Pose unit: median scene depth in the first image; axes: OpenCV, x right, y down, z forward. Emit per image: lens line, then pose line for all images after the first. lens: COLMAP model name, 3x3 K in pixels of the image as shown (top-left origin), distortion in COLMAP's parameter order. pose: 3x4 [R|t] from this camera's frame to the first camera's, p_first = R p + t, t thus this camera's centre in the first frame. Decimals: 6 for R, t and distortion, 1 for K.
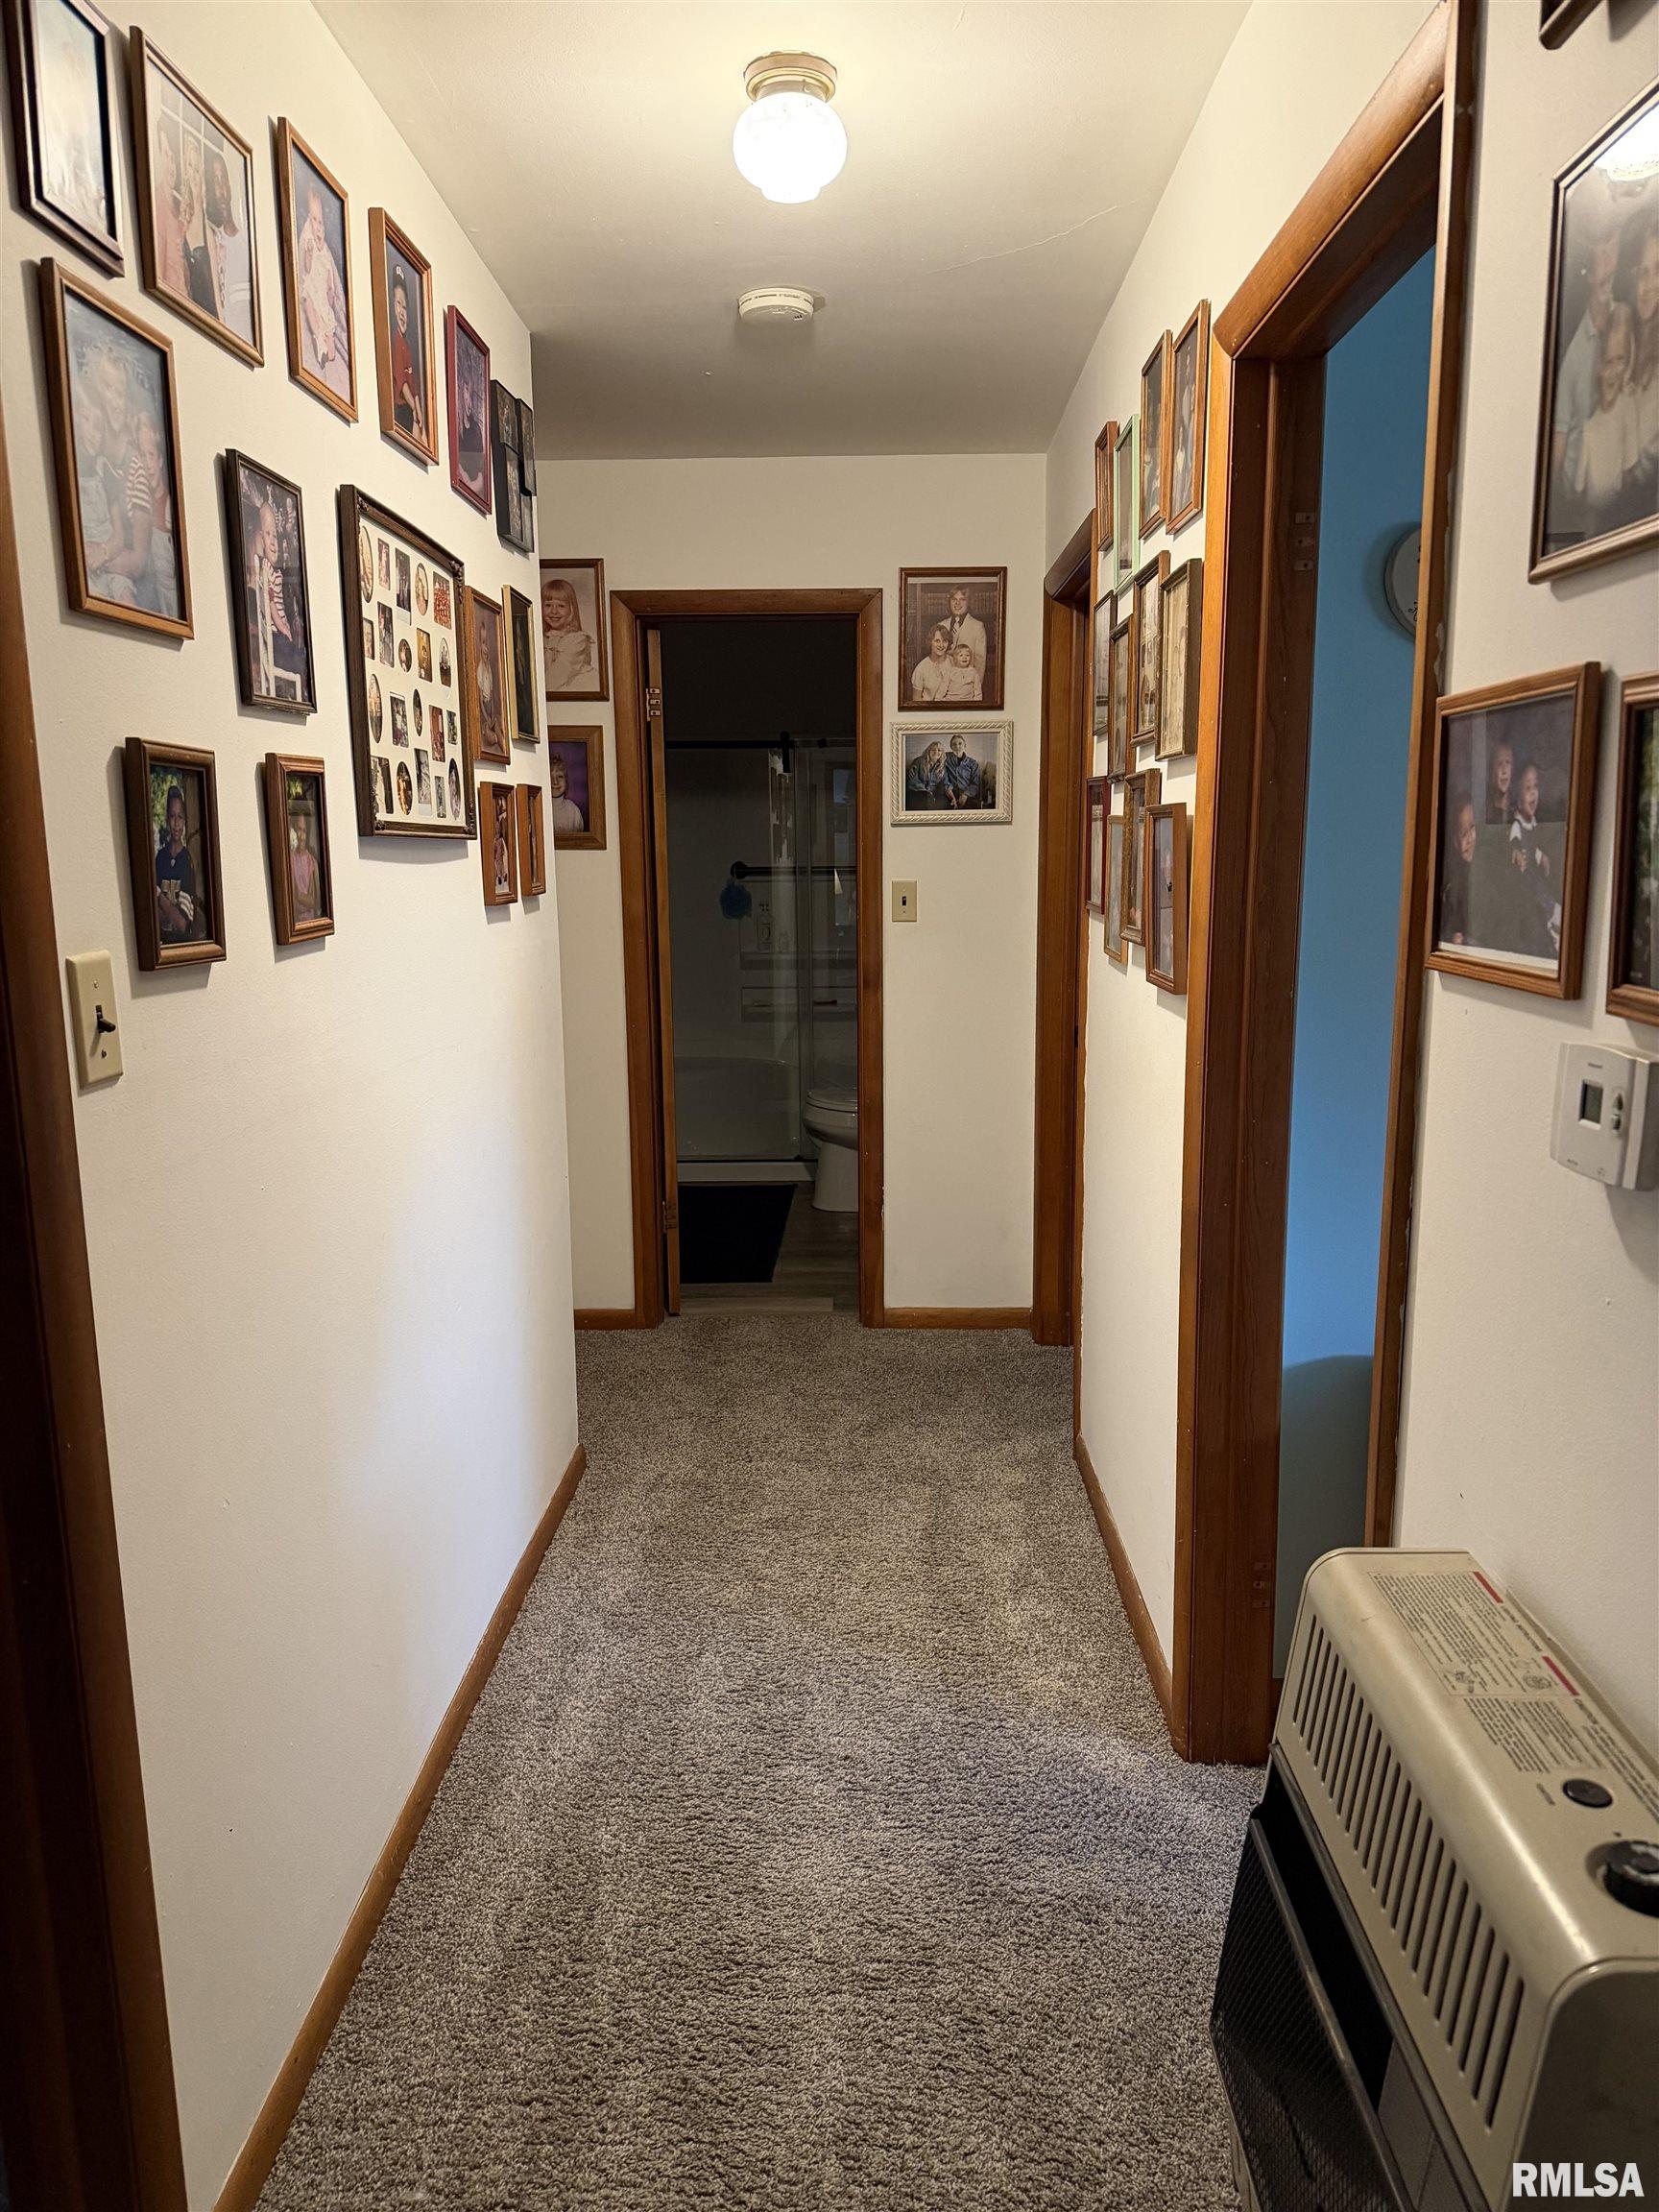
lens RADIAL K [[1544.9, 0, 830.8], [0, 1544.9, 1104.5], [0, 0, 1]] dist [-0.000787, -0.000398]
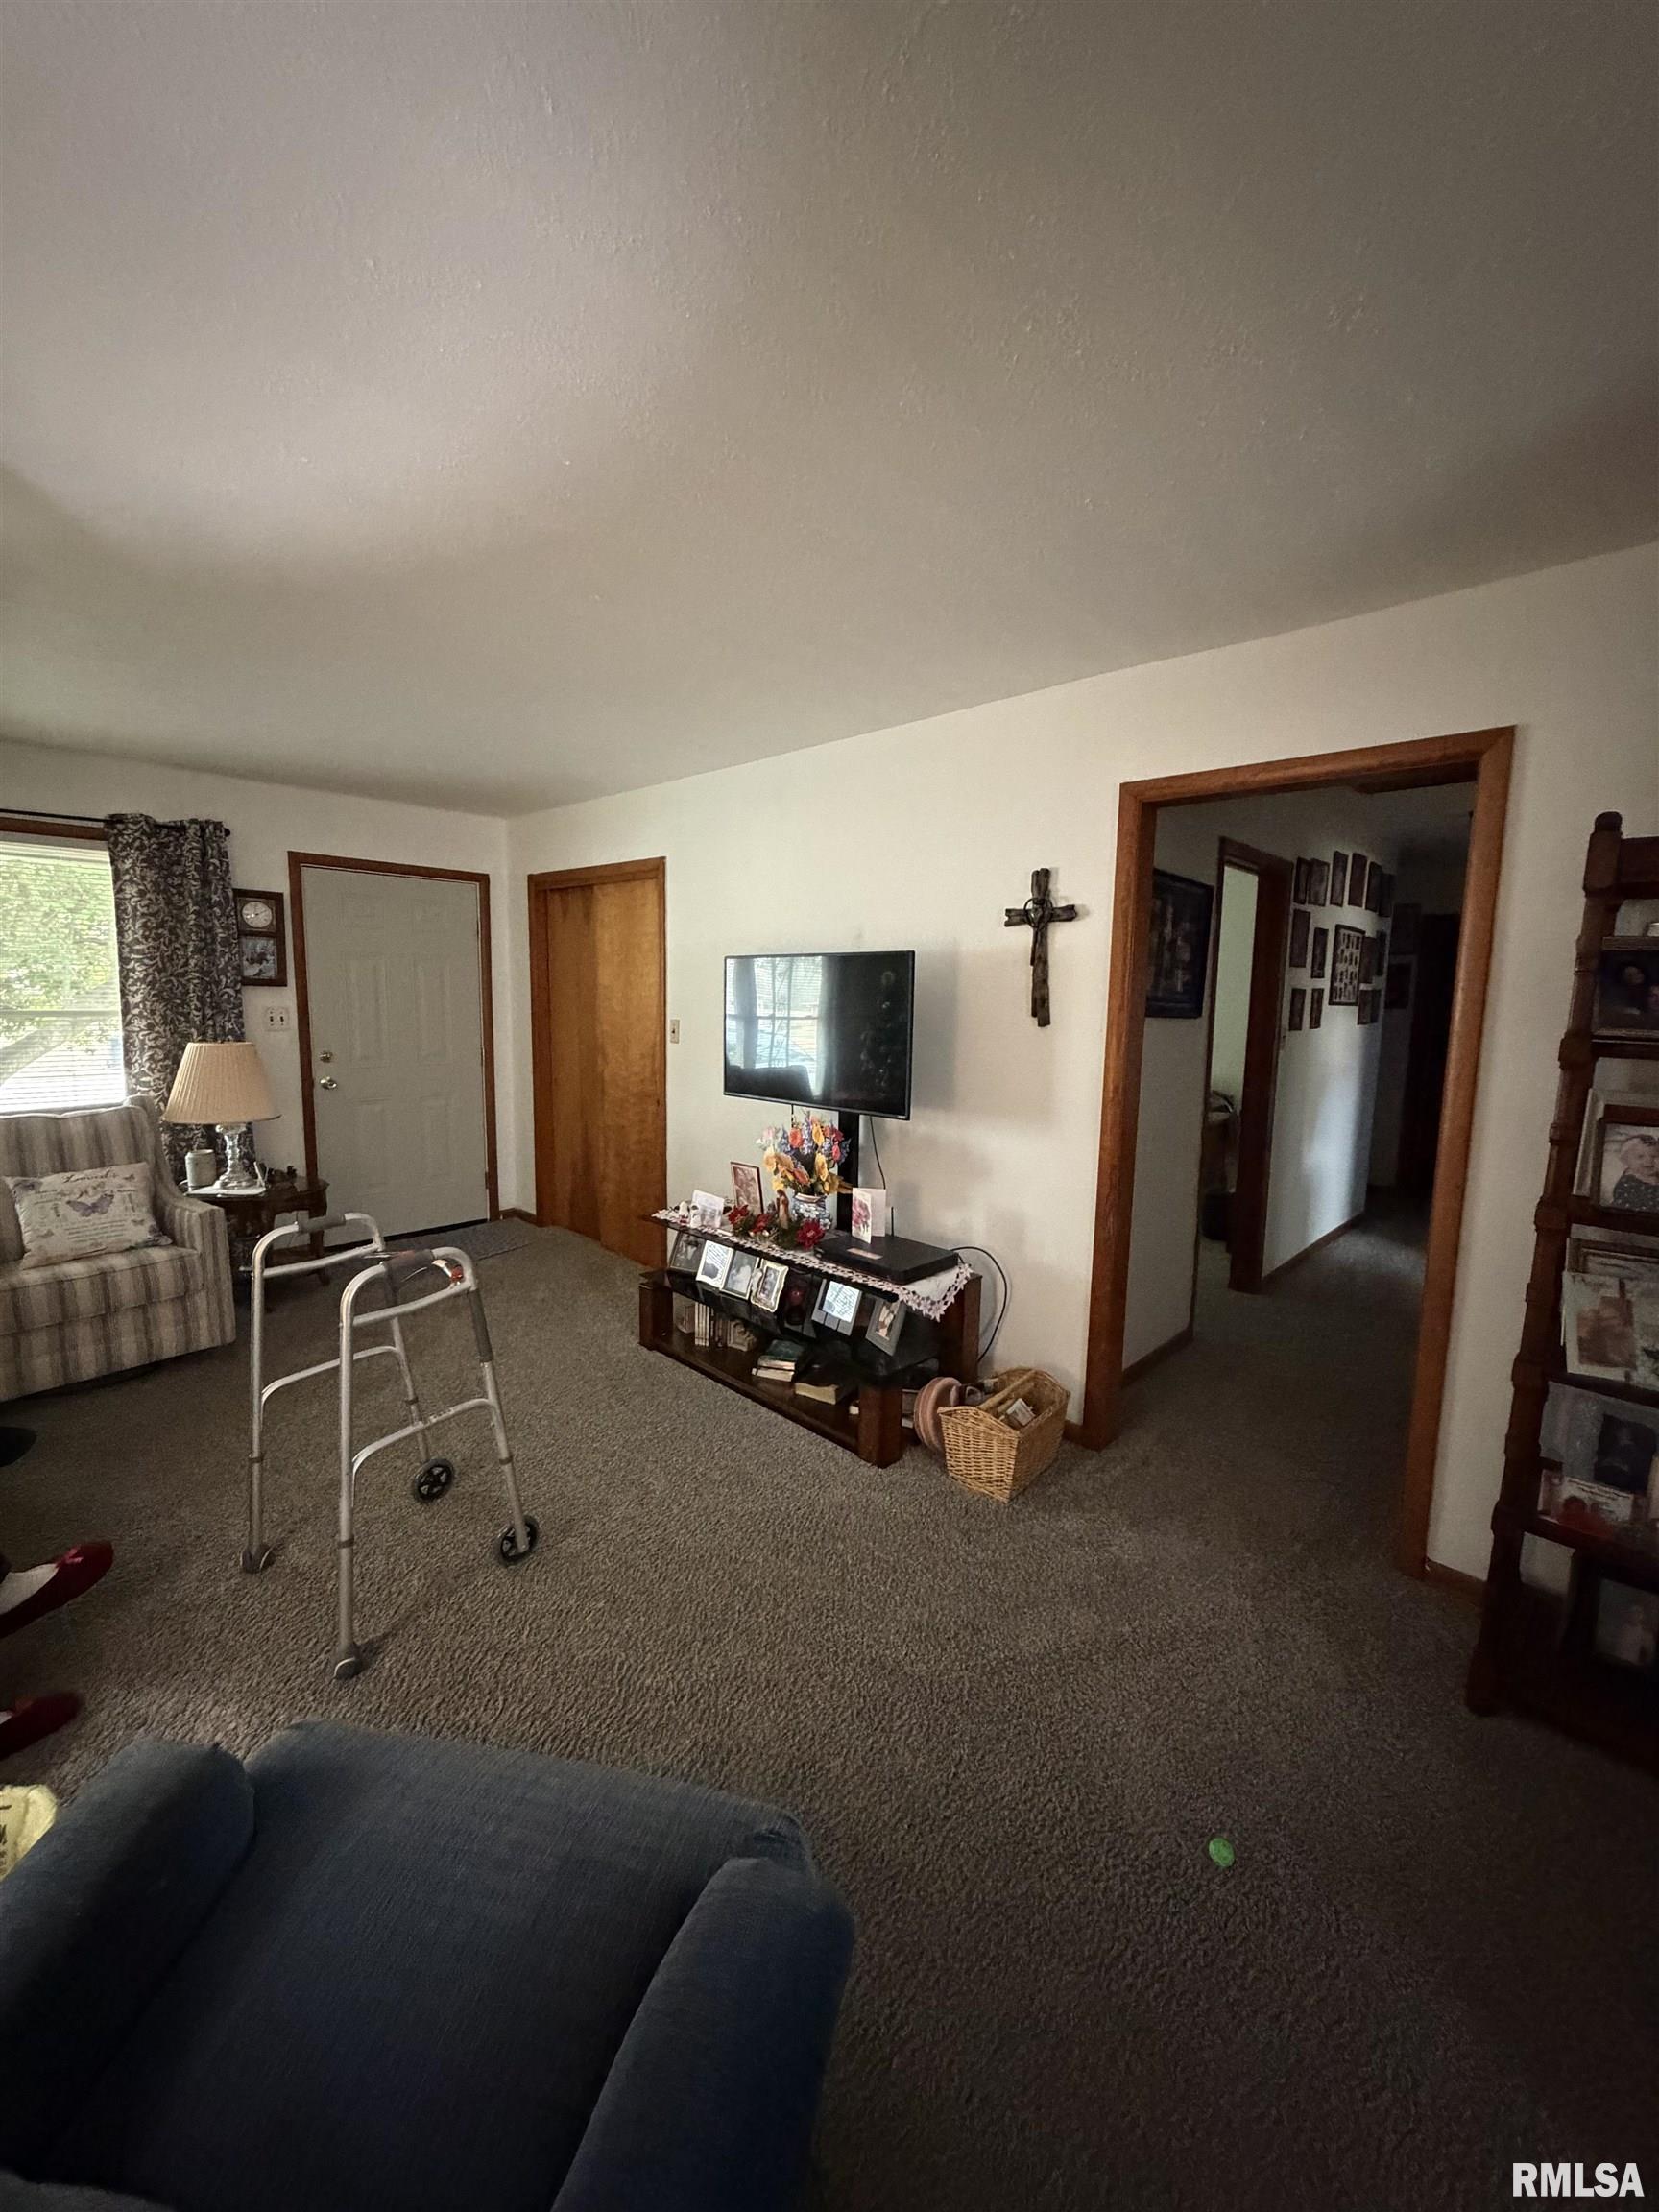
lens RADIAL K [[877.6, 0, 828.8], [0, 877.6, 1108.1], [0, 0, 1]] dist [0.002877, 0.000530]
pose [[0.734813, 0.124133, -0.666814, 0.331009], [-0.143943, 0.989256, 0.025536, 0.244104], [0.662820, 0.077219, 0.744786, -1.678508]]
